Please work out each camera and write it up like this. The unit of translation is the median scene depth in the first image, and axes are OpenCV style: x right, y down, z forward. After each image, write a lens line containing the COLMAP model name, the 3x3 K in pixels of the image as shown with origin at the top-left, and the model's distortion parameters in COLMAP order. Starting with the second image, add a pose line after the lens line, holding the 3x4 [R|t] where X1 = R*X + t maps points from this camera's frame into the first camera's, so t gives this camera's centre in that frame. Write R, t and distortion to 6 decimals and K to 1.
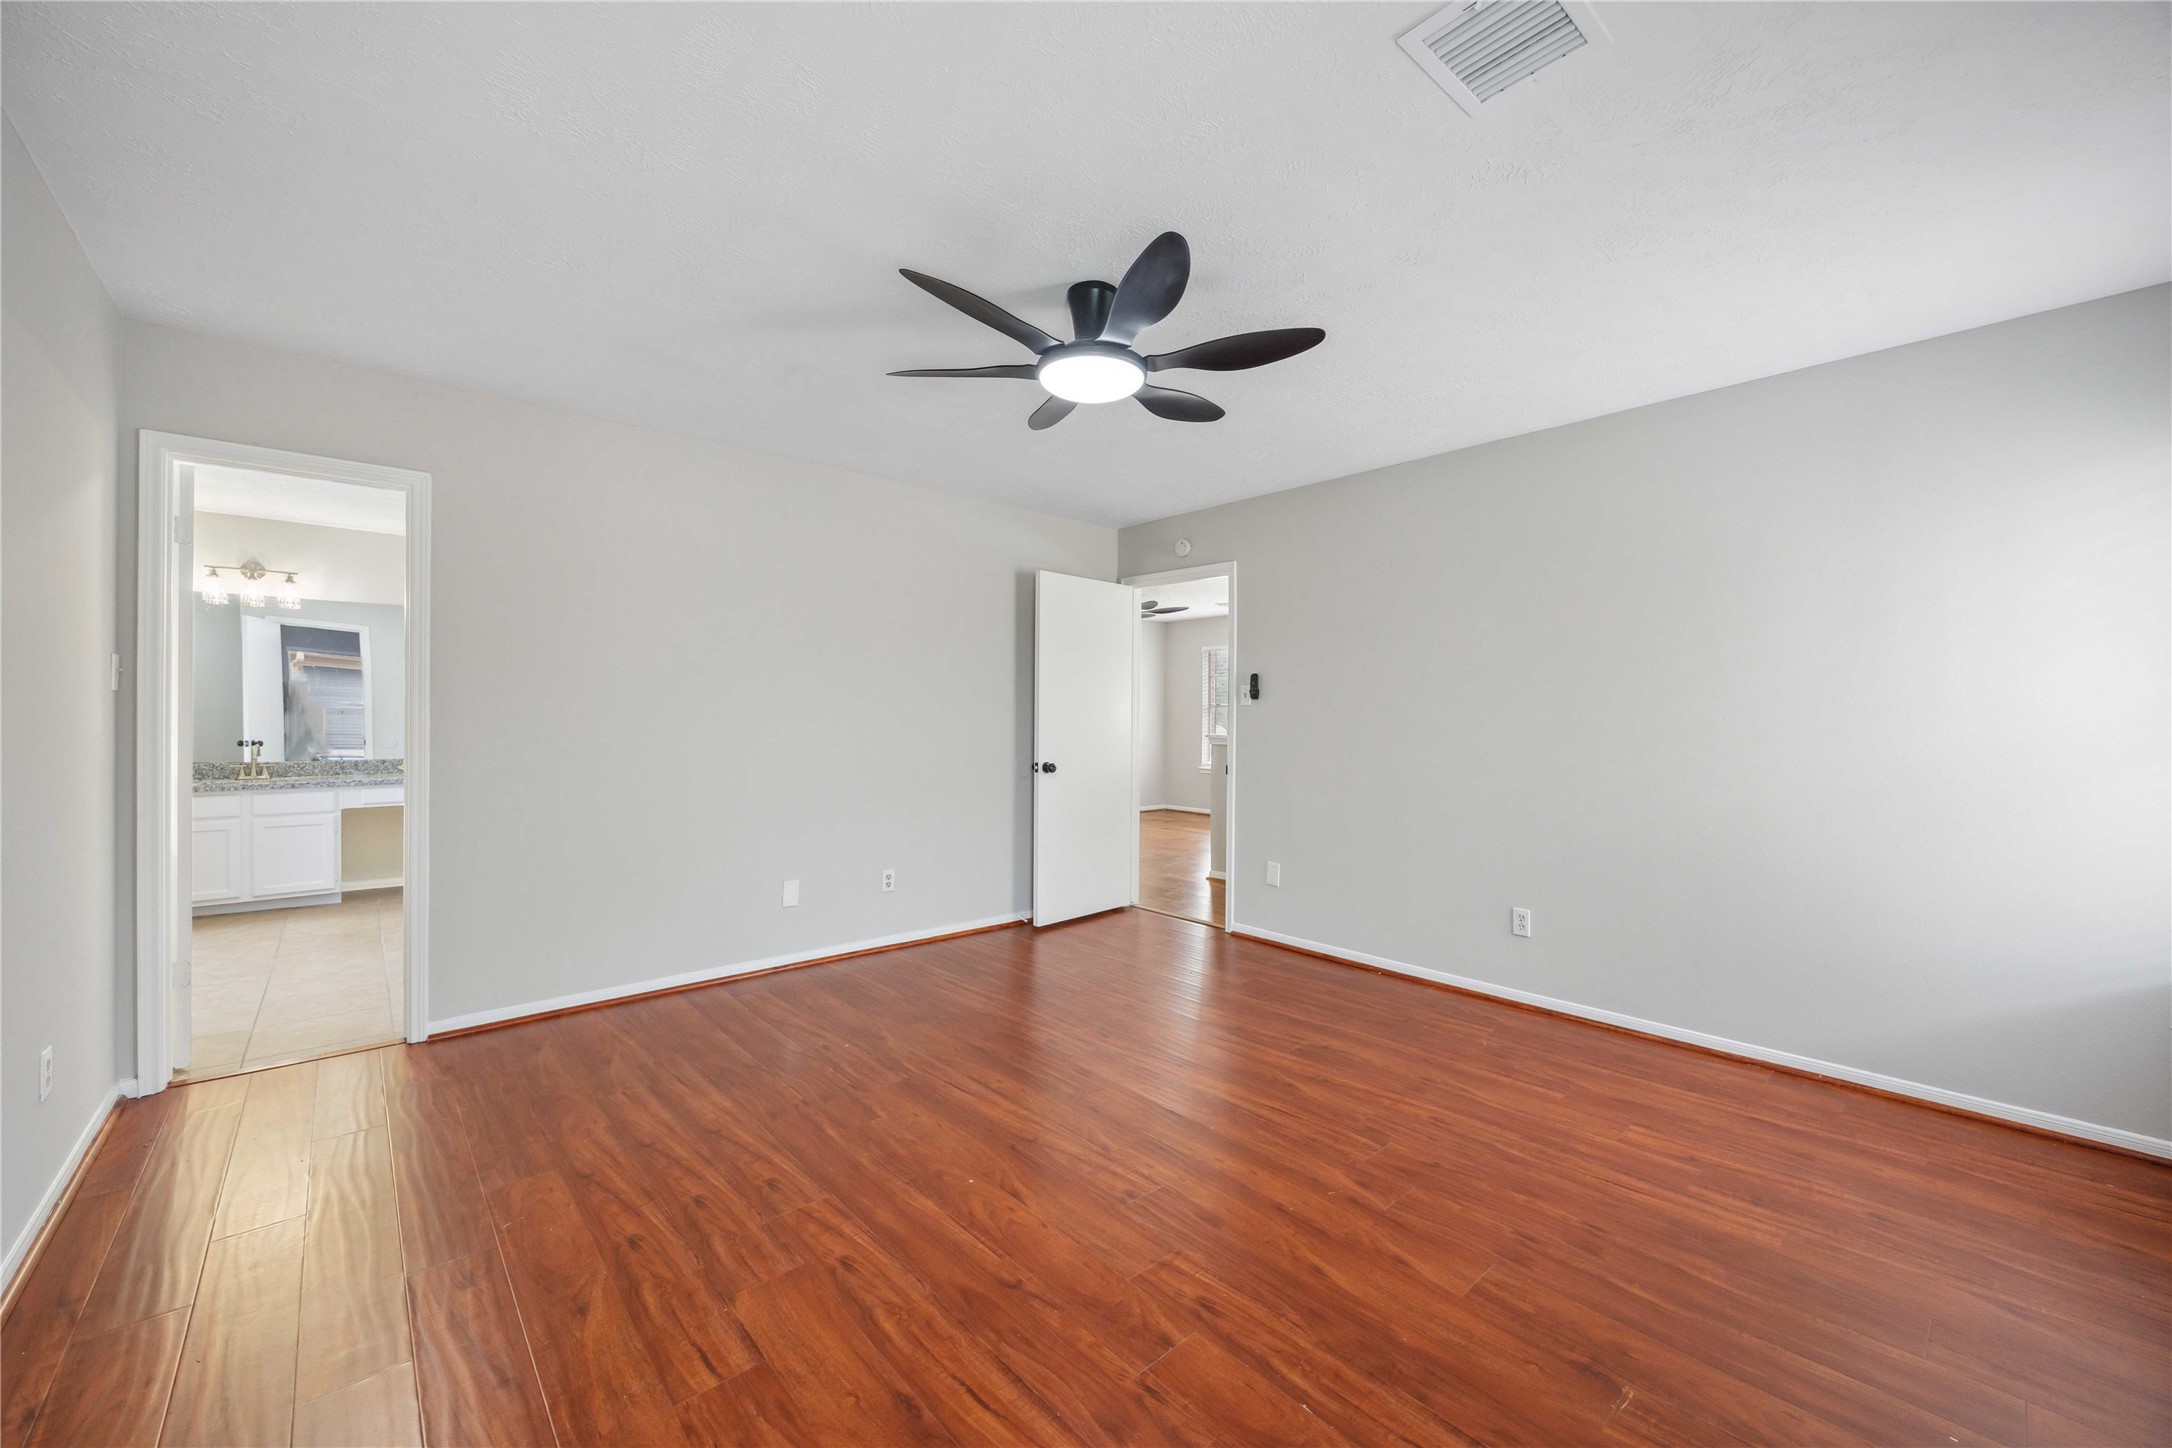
lens RADIAL K [[834.5, 0, 1084.3], [0, 834.5, 720.5], [0, 0, 1]] dist [-0.003506, 0.000915]
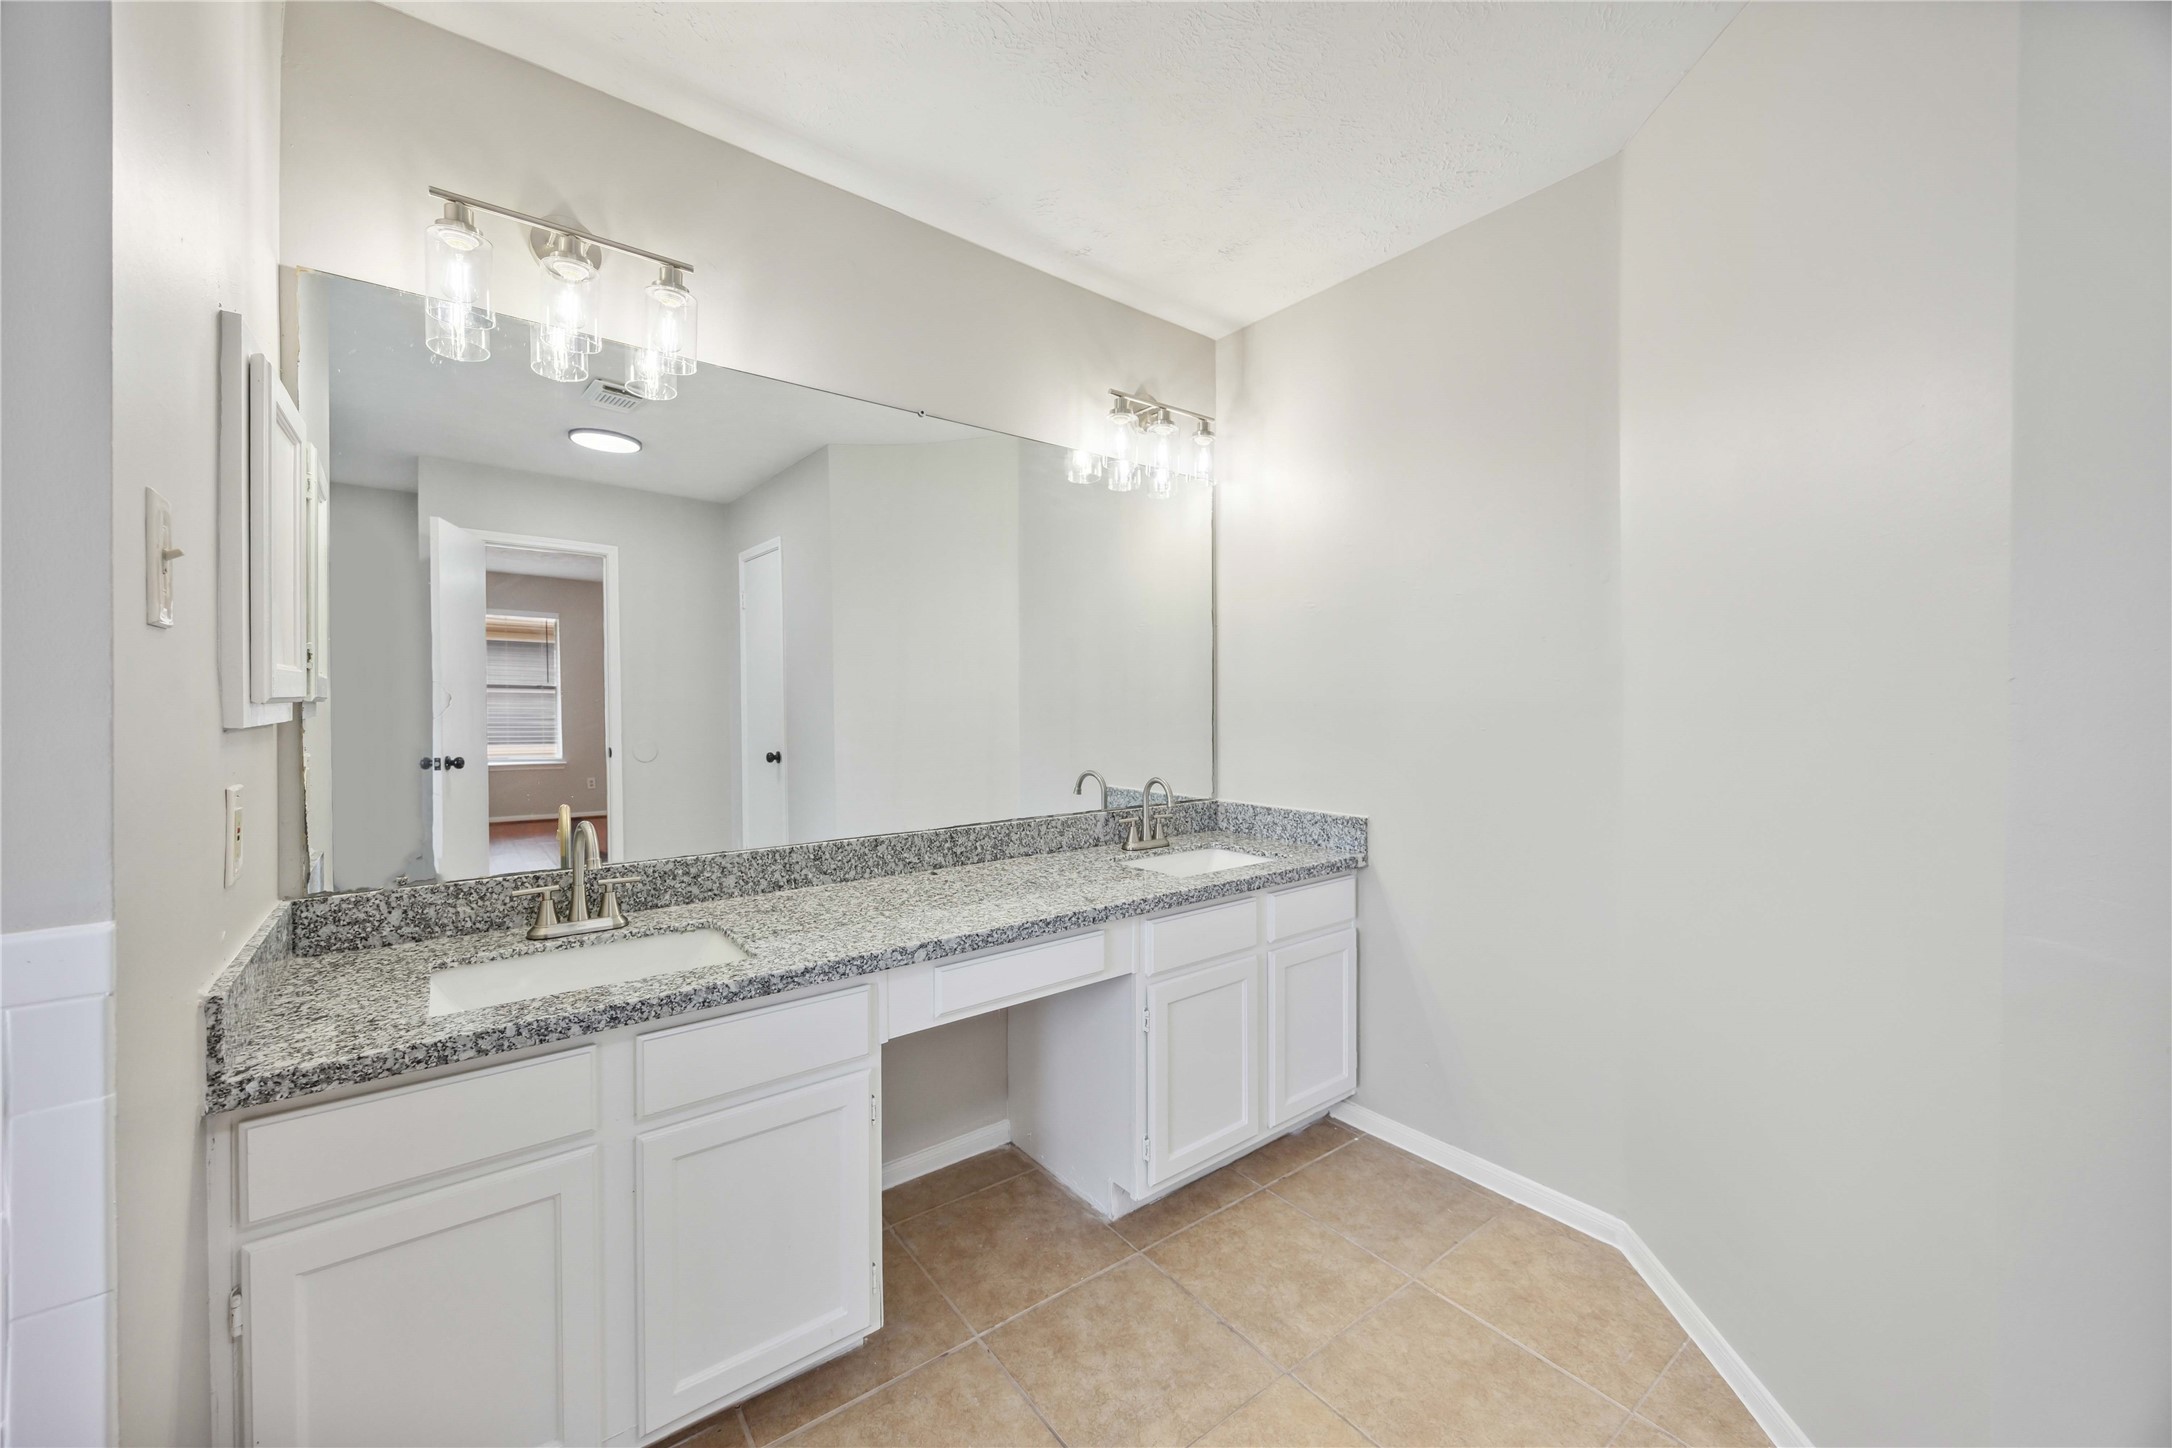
lens RADIAL K [[834.5, 0, 1089.7], [0, 834.5, 719.4], [0, 0, 1]] dist [-0.003506, 0.000915]
pose [[0.996267, -0.004780, -0.086197, -0.755403], [0.004731, 0.999989, -0.000773, -0.003044], [0.086200, 0.000363, 0.996278, 0.686489]]
